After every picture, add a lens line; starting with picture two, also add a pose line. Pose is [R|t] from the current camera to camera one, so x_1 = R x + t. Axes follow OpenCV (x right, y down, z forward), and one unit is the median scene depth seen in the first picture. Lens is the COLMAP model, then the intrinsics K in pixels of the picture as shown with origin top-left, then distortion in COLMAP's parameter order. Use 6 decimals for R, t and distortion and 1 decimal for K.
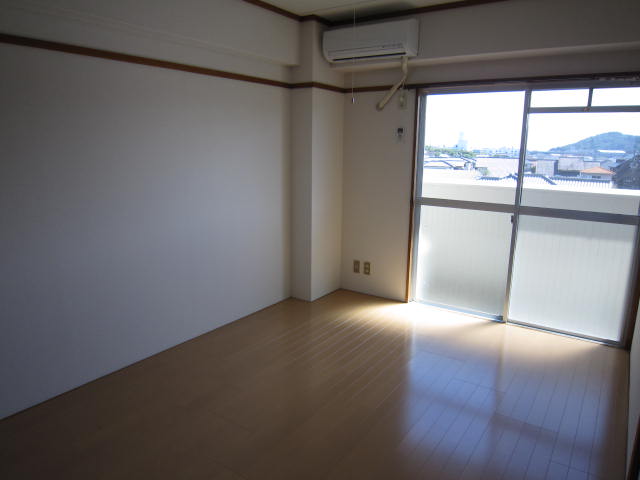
lens RADIAL K [[449.5, 0, 320.5], [0, 449.5, 239.8], [0, 0, 1]] dist [-0.069071, 0.028229]
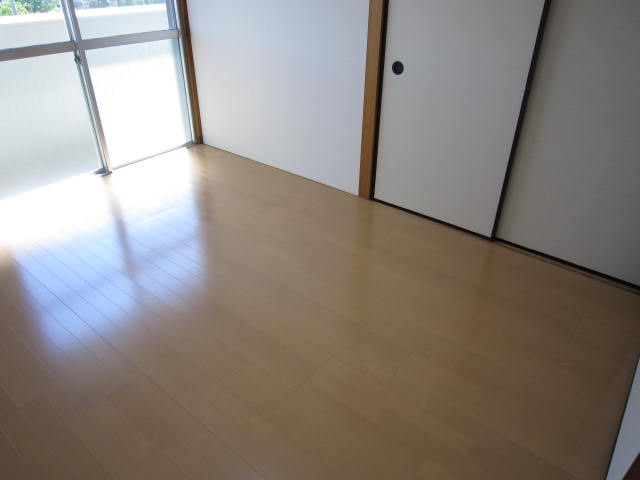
lens RADIAL K [[449.5, 0, 320.5], [0, 449.5, 239.8], [0, 0, 1]] dist [-0.069071, 0.028229]
pose [[0.080177, -0.523930, 0.847979, -0.420406], [0.212204, 0.840188, 0.499052, -0.068845], [-0.973931, 0.139932, 0.178544, 0.395783]]
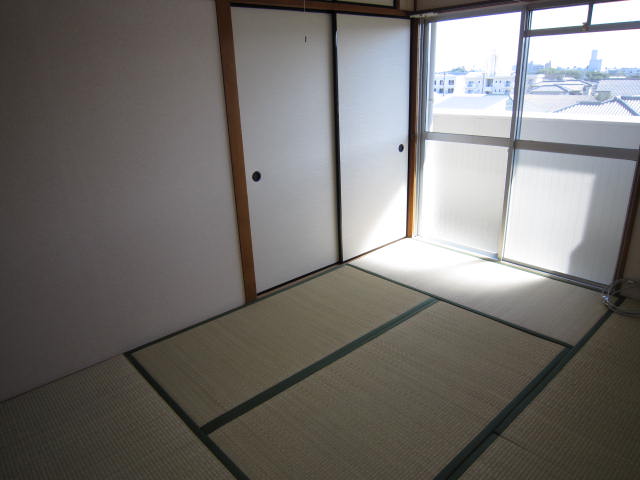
lens RADIAL K [[449.5, 0, 320.5], [0, 449.5, 239.8], [0, 0, 1]] dist [-0.069071, 0.028229]
pose [[0.973107, 0.031720, -0.228161, 0.246091], [0.002223, 0.989135, 0.146995, -0.004170], [0.230344, -0.143549, 0.962463, -0.029855]]
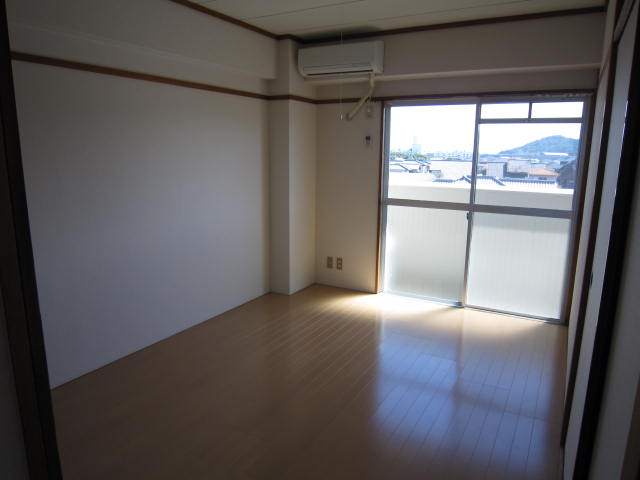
lens RADIAL K [[449.5, 0, 320.5], [0, 449.5, 239.8], [0, 0, 1]] dist [-0.069071, 0.028229]
pose [[0.995508, -0.020740, 0.092378, -0.047736], [0.021532, 0.999739, -0.007590, 0.014259], [-0.092197, 0.009545, 0.995695, -0.098031]]
